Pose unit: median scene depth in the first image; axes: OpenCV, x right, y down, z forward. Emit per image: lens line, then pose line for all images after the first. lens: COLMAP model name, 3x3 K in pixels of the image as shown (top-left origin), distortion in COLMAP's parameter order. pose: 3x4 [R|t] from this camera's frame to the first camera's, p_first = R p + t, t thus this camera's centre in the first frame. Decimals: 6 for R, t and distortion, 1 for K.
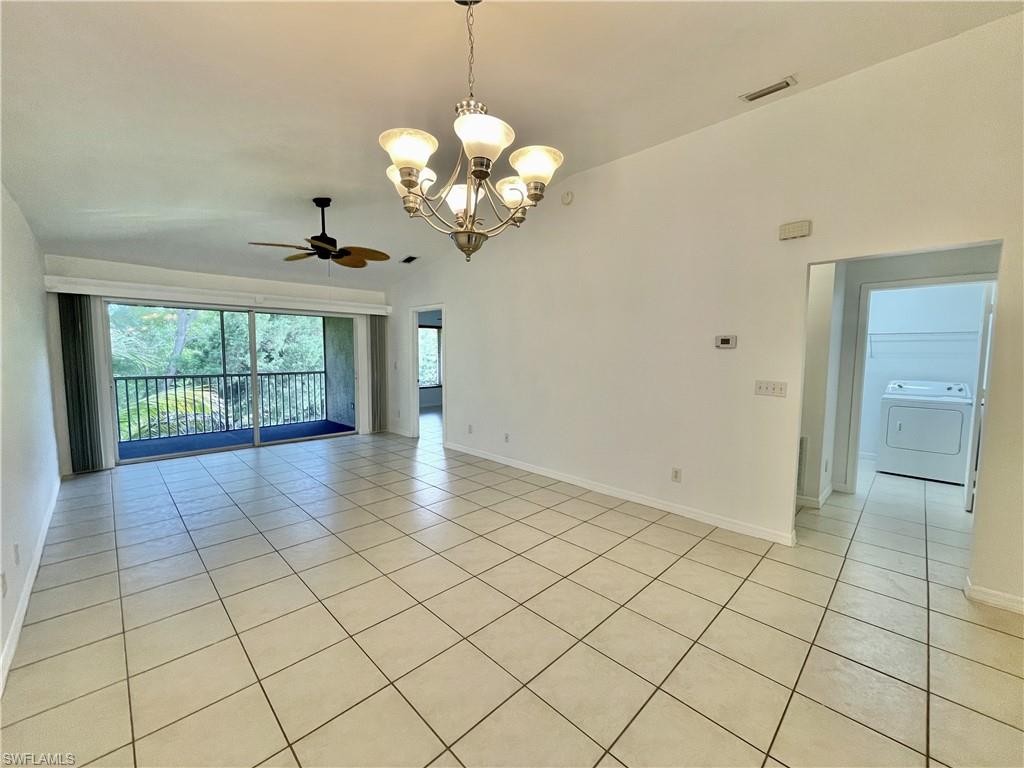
lens RADIAL K [[414.6, 0, 505.8], [0, 414.6, 384.3], [0, 0, 1]] dist [-0.002349, 0.000987]
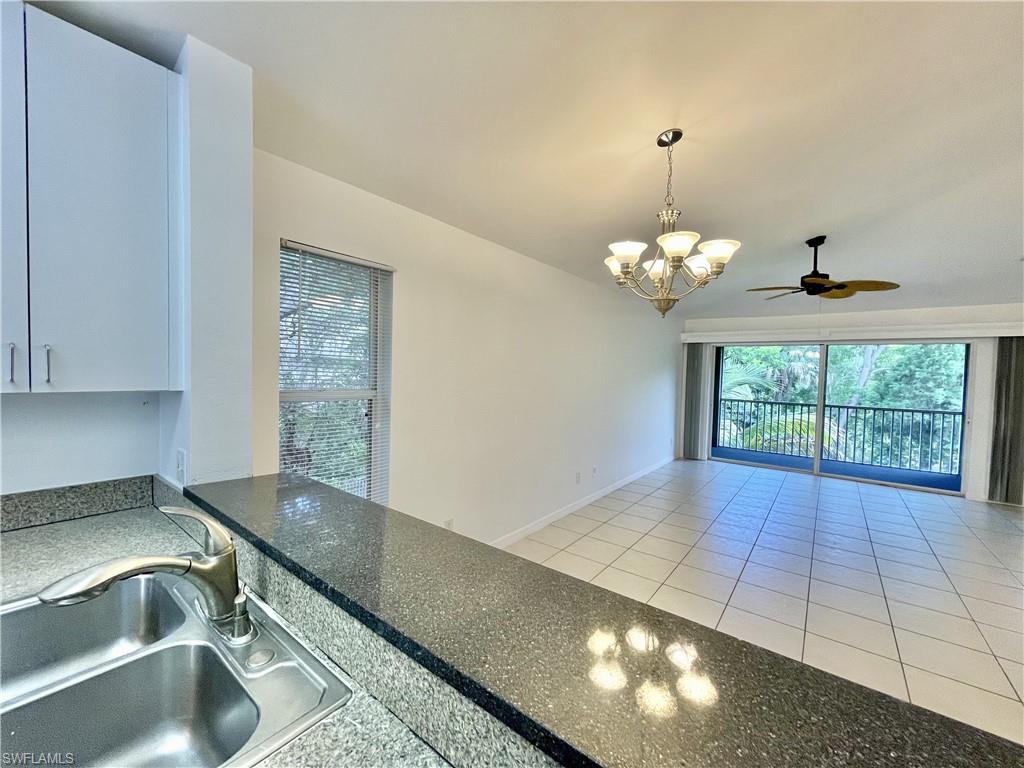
lens RADIAL K [[414.6, 0, 504.4], [0, 414.6, 382.8], [0, 0, 1]] dist [-0.002349, 0.000987]
pose [[0.127520, 0.025330, -0.991512, 0.273789], [-0.104077, 0.994497, 0.012021, -0.008169], [0.986360, 0.101660, 0.129455, 0.066507]]
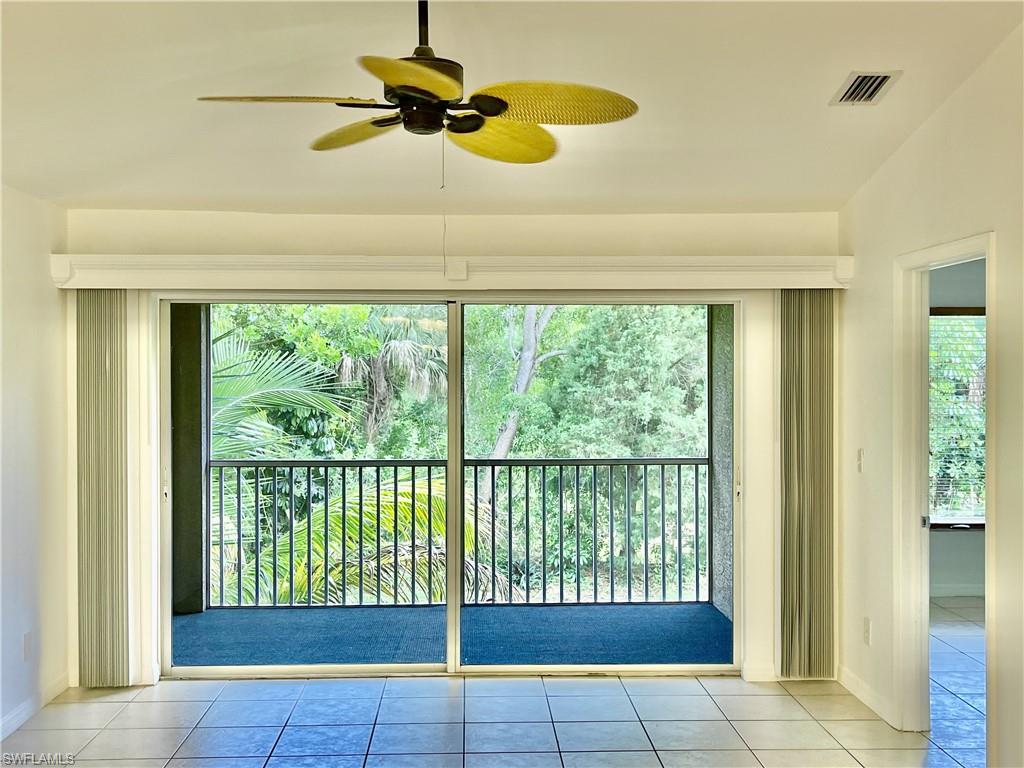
lens RADIAL K [[1133.1, 0, 509.4], [0, 1133.1, 385.6], [0, 0, 1]] dist [0.081296, 0.000000]
pose [[0.740768, -0.001464, -0.671760, 0.087662], [-0.045177, 0.997625, -0.051991, -0.044015], [0.670240, 0.068861, 0.738942, 0.244745]]
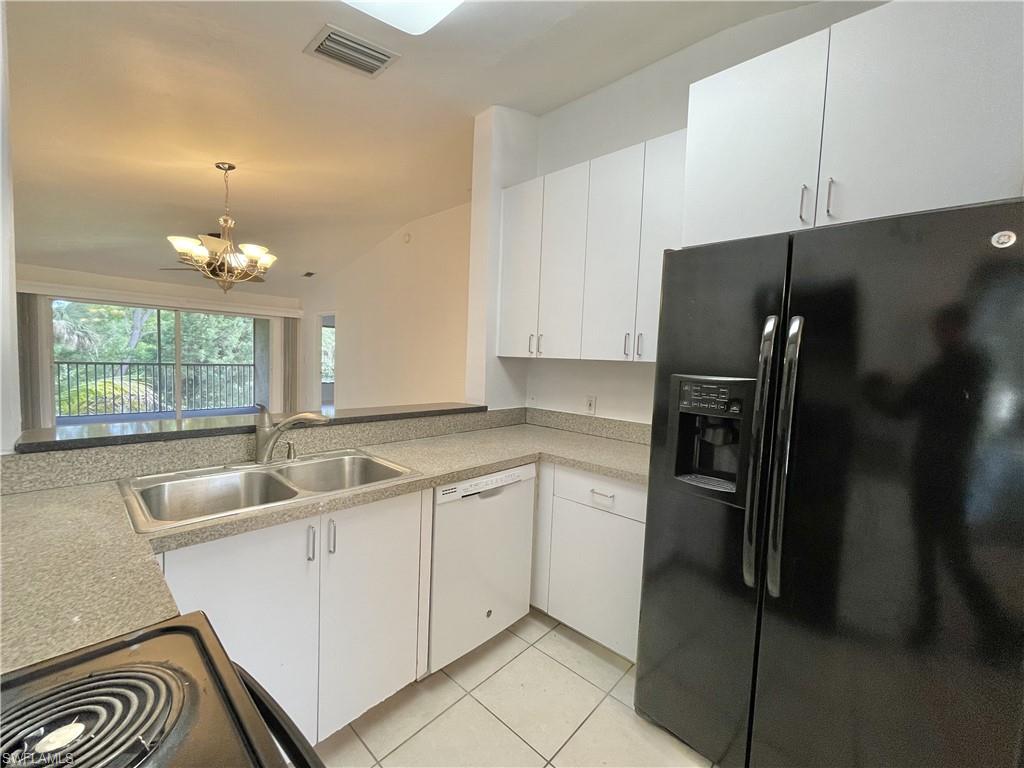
lens RADIAL K [[414.6, 0, 507.1], [0, 414.6, 382.6], [0, 0, 1]] dist [-0.002349, 0.000987]
pose [[0.998060, 0.027477, 0.055864, 0.257754], [-0.026366, 0.999441, -0.020533, 0.031074], [-0.056397, 0.019020, 0.998227, -0.239779]]
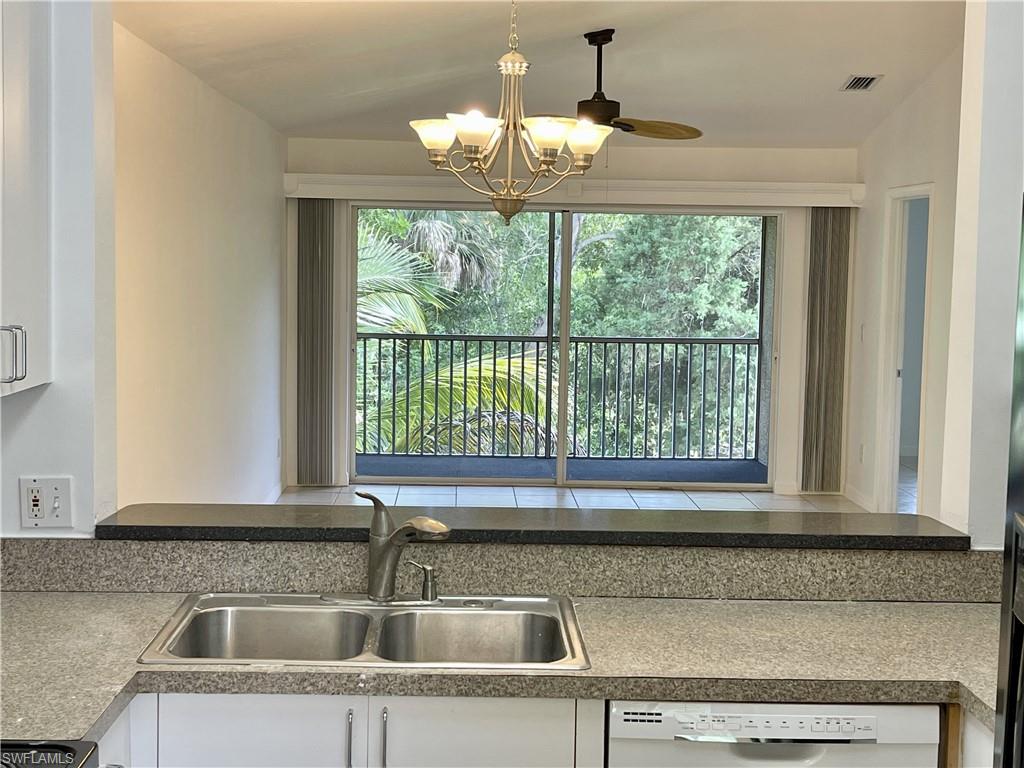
lens RADIAL K [[1515.7, 0, 504.1], [0, 1515.7, 386.8], [0, 0, 1]] dist [0.079869, 0.000000]
pose [[0.735443, 0.063242, -0.674629, 0.477907], [-0.064580, 0.997645, 0.023121, -0.004259], [0.674502, 0.026564, 0.737795, -0.322166]]
